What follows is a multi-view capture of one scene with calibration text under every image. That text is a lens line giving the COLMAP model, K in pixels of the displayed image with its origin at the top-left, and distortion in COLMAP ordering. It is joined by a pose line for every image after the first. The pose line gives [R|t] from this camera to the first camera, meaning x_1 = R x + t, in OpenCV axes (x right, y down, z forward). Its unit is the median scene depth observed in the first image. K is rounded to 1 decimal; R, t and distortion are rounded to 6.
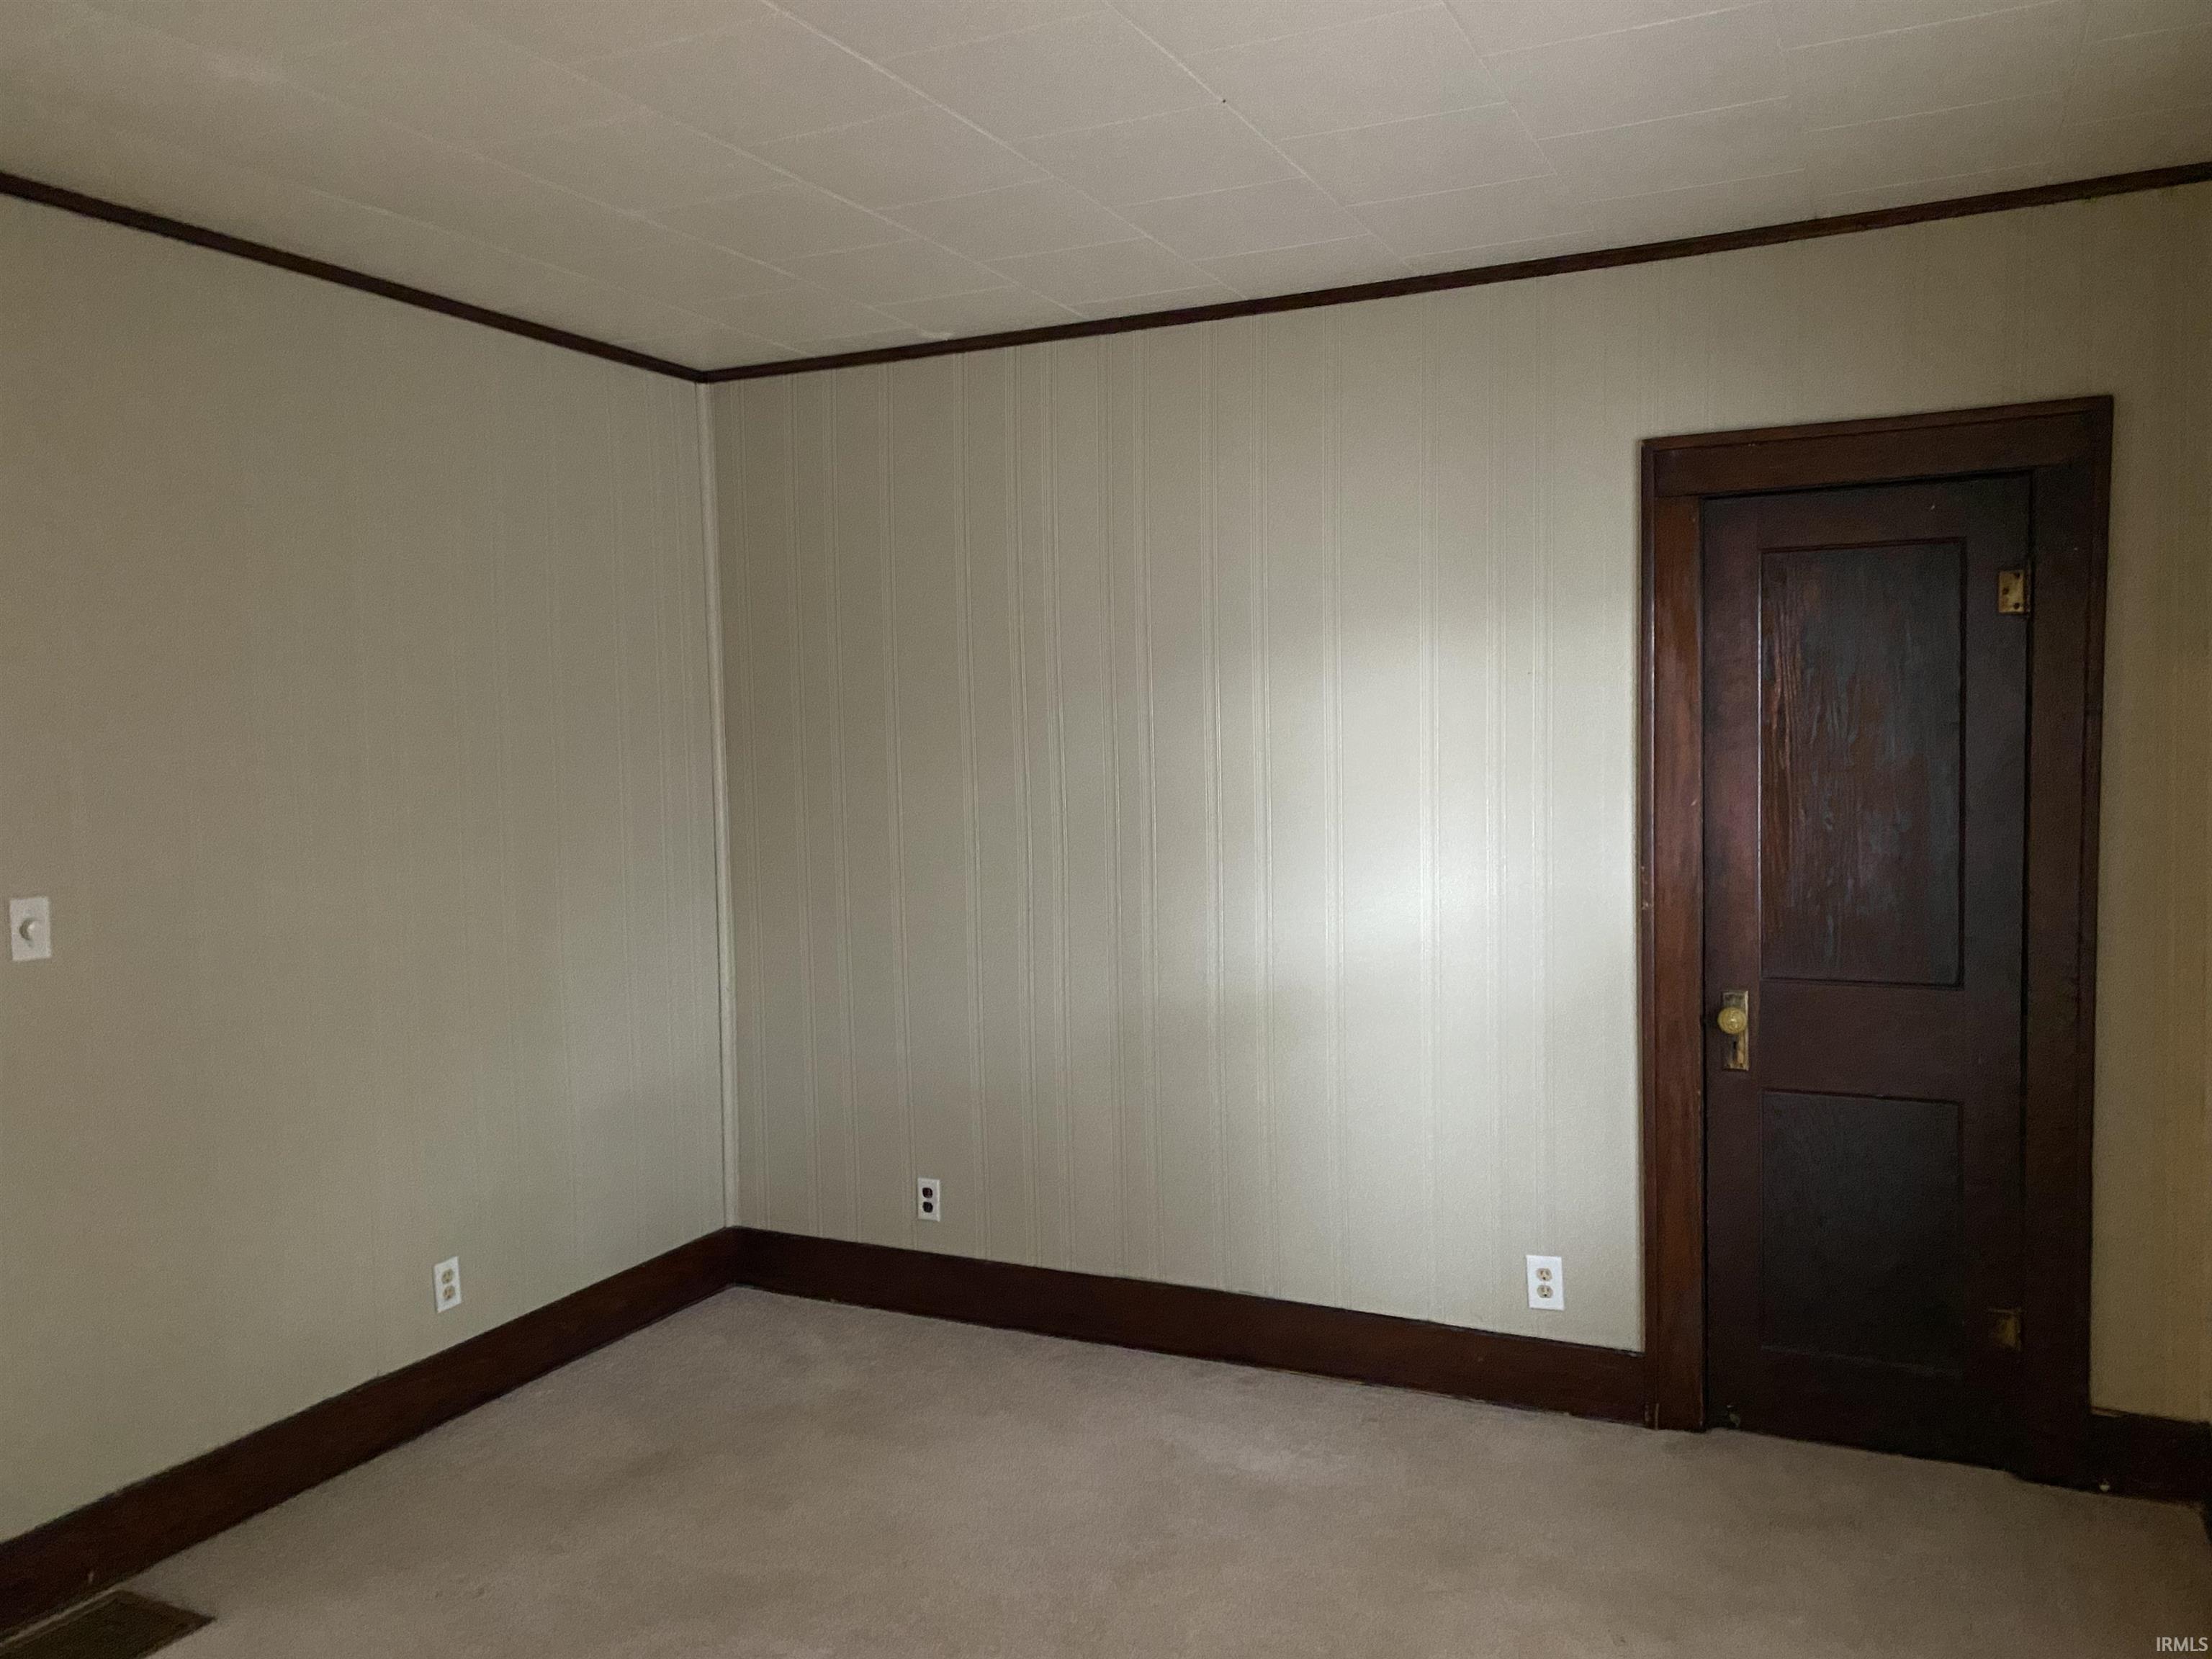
lens RADIAL K [[1678.0, 0, 1111.9], [0, 1678.0, 822.3], [0, 0, 1]] dist [0.028976, -0.028966]
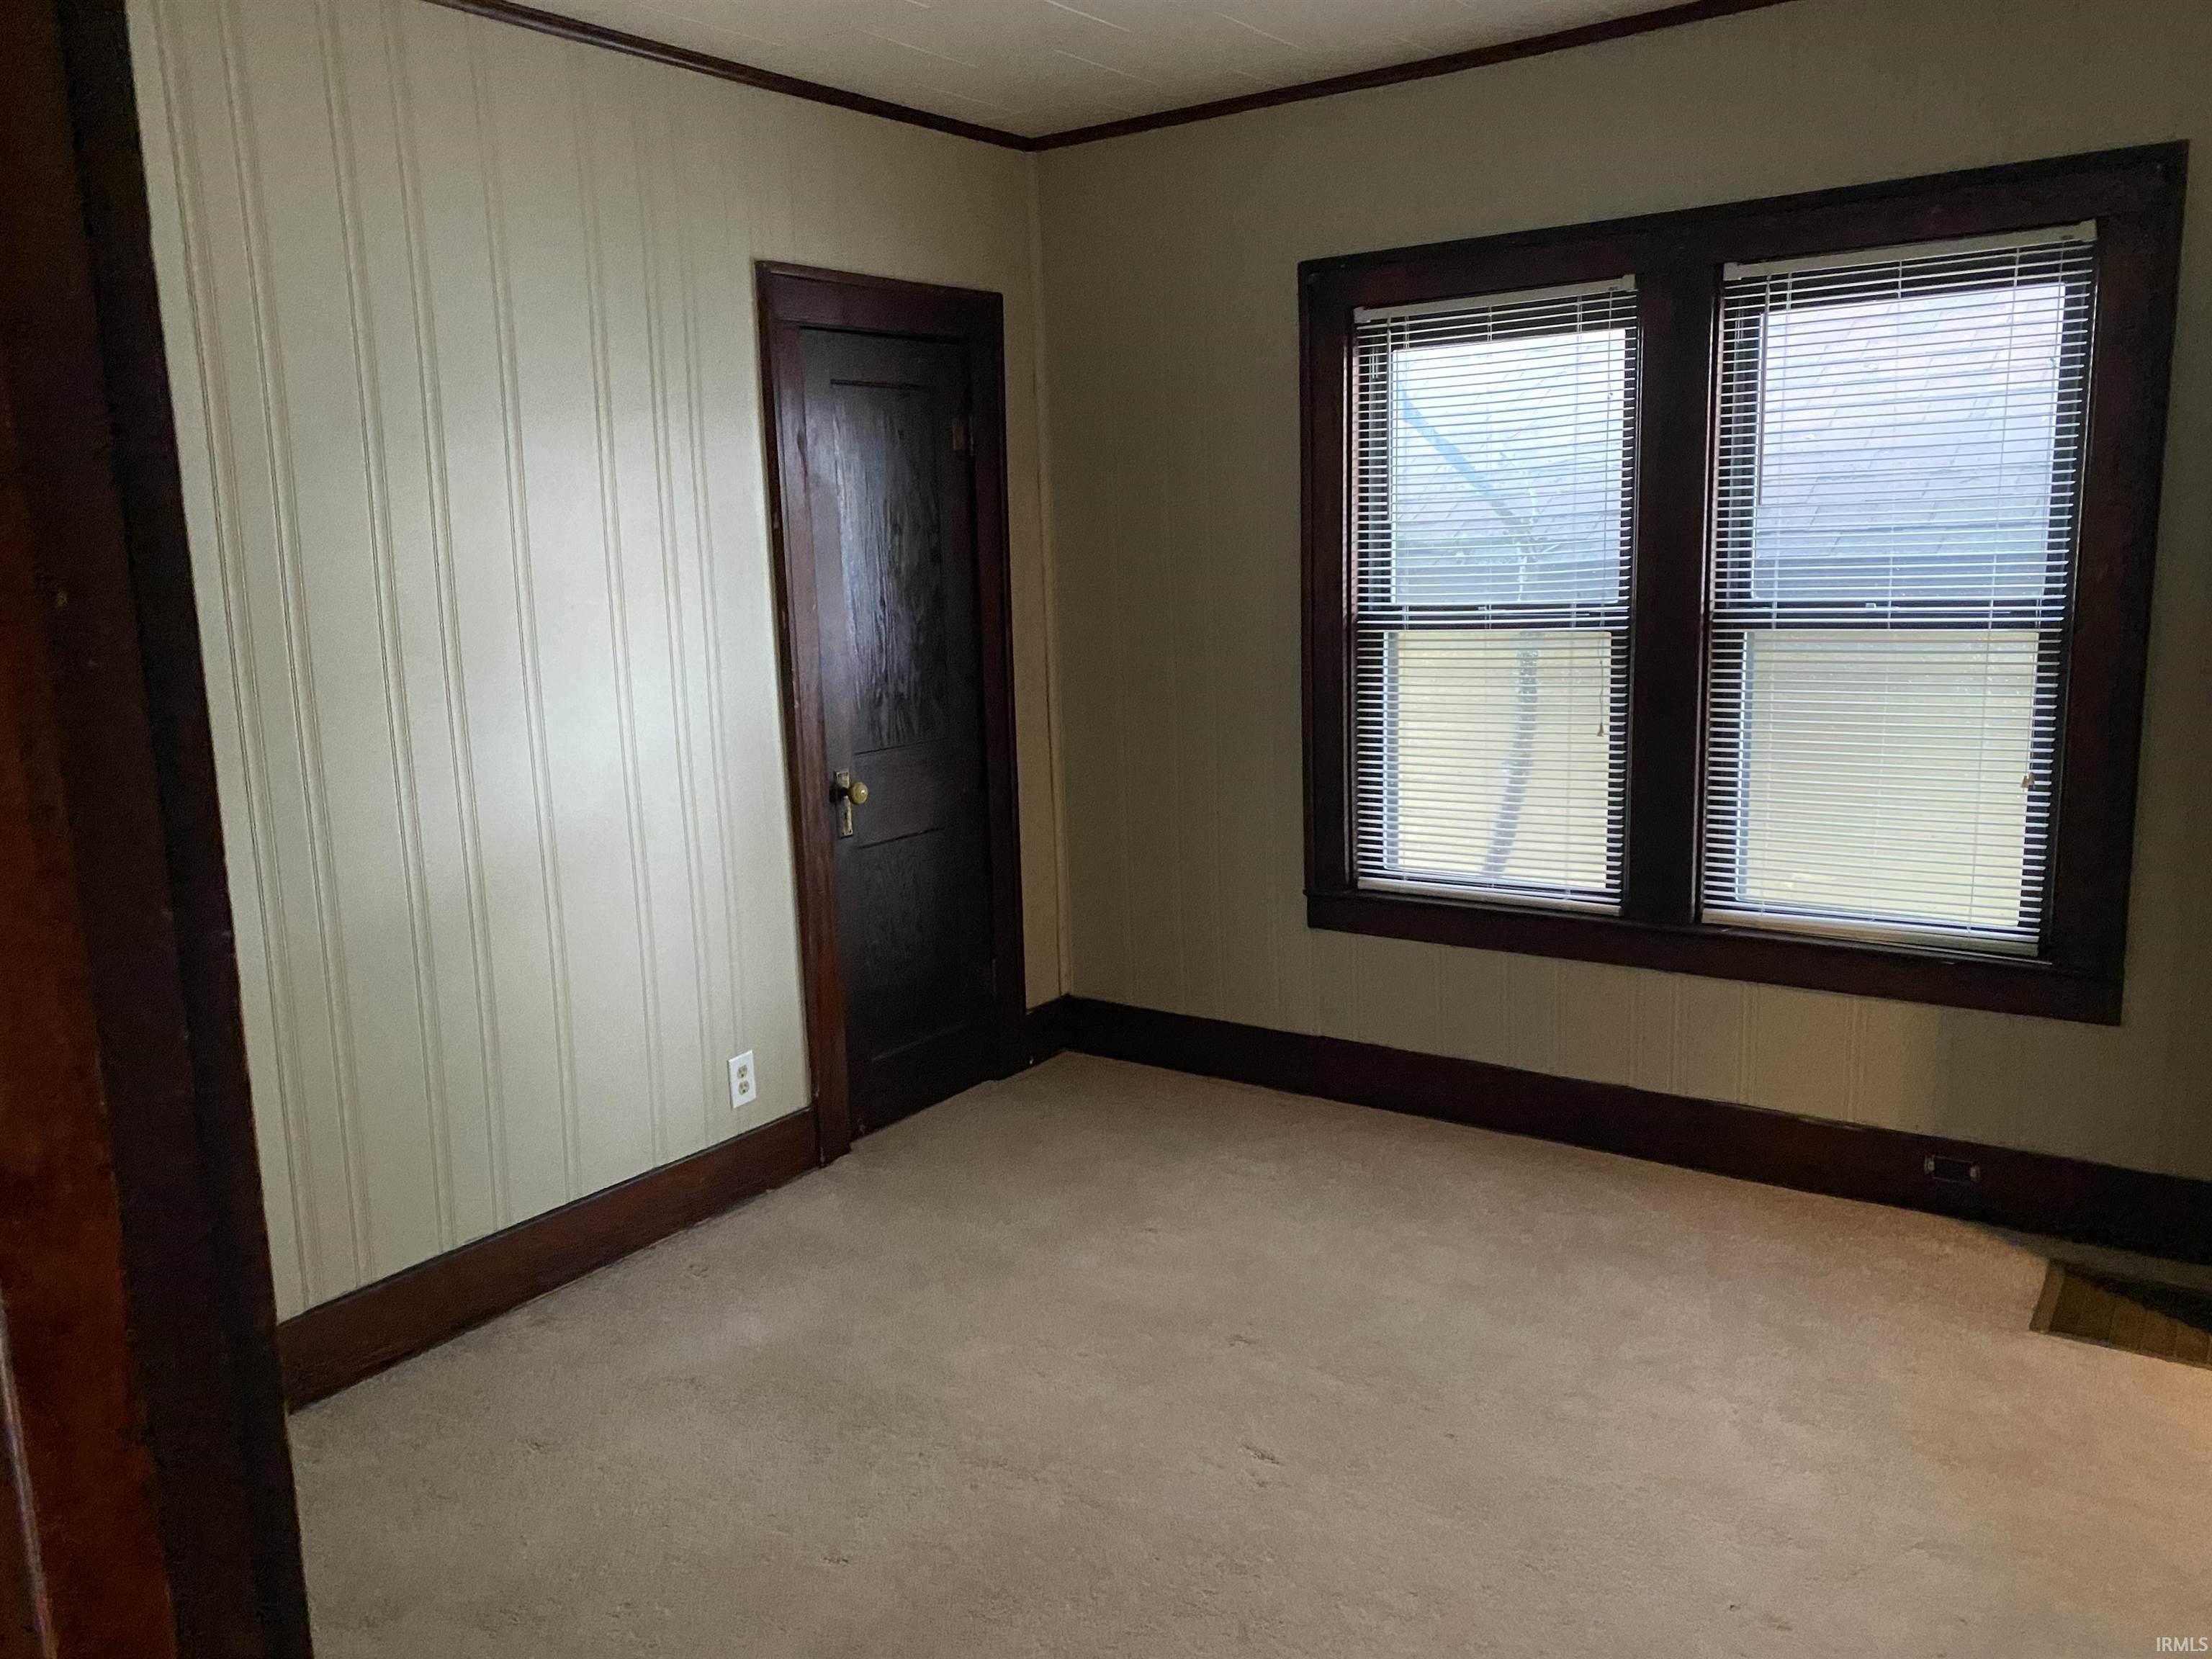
lens RADIAL K [[1678.0, 0, 1101.0], [0, 1678.0, 820.3], [0, 0, 1]] dist [0.028976, -0.028966]
pose [[0.166842, -0.149550, 0.974576, -0.715342], [0.091718, 0.986499, 0.135678, -0.004055], [-0.981709, 0.066749, 0.178305, 0.609415]]
